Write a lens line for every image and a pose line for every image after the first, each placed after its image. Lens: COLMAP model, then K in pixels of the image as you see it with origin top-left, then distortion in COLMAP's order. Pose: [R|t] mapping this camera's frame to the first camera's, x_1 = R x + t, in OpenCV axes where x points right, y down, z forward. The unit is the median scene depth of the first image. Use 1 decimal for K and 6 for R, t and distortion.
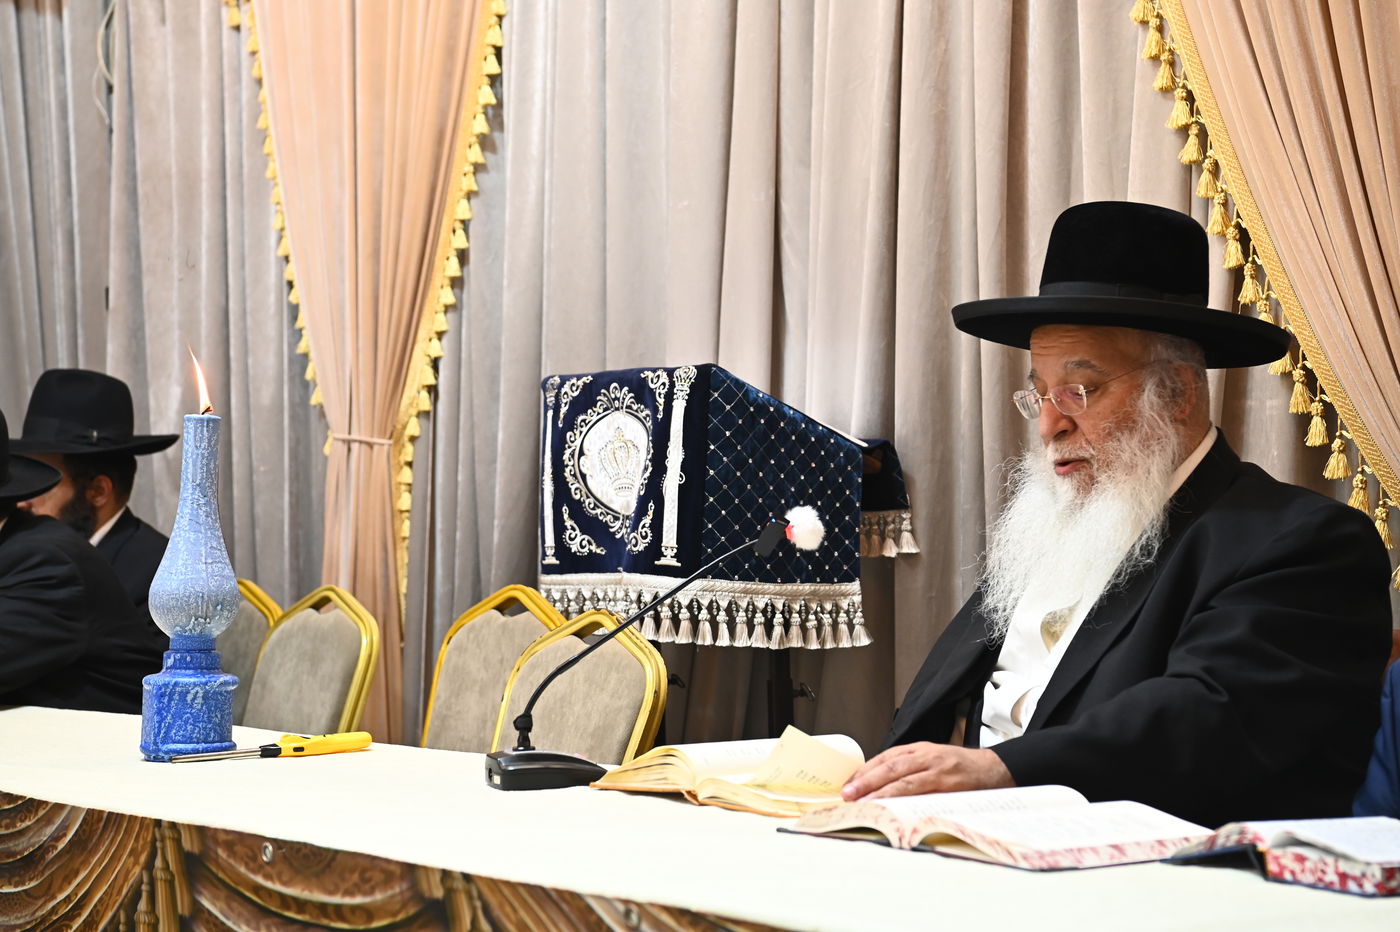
lens RADIAL K [[2670.8, 0, 695.1], [0, 2670.8, 457.8], [0, 0, 1]] dist [0.330486, 0.000000]
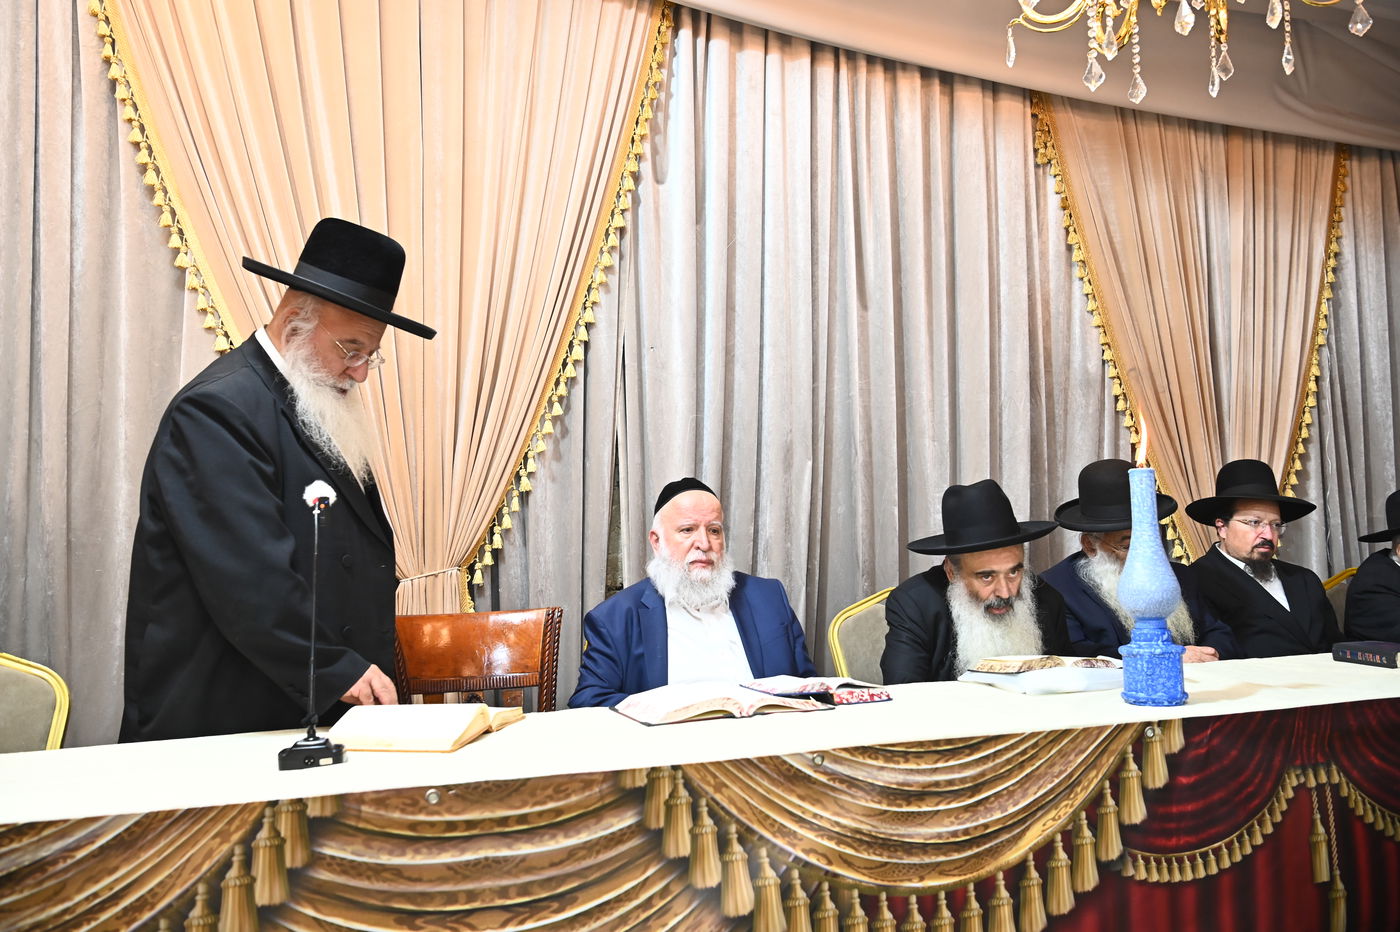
lens RADIAL K [[1239.8, 0, 701.3], [0, 1239.8, 468.1], [0, 0, 1]] dist [-0.014581, 0.027392]
pose [[0.343780, 0.048476, 0.937798, -0.460703], [0.009911, 0.998424, -0.055243, 0.005578], [-0.938998, 0.028286, 0.342758, 0.398336]]
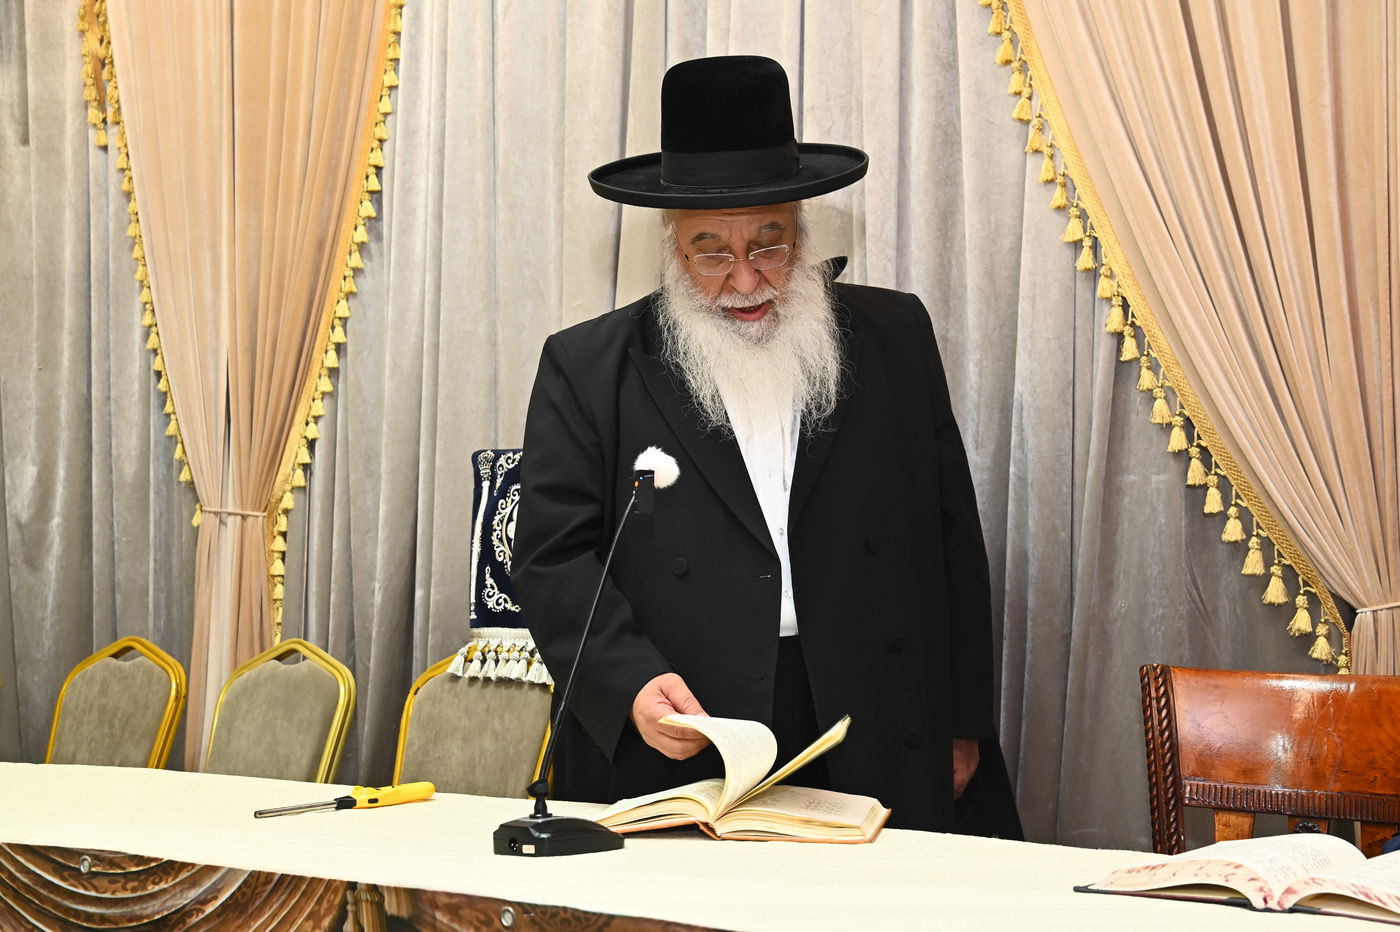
lens RADIAL K [[2031.9, 0, 694.3], [0, 2031.9, 466.6], [0, 0, 1]] dist [0.202187, 0.000000]
pose [[0.978759, 0.009357, 0.204802, -0.152906], [-0.001670, 0.999289, -0.037679, 0.008401], [-0.205009, 0.036536, 0.978078, 0.167987]]
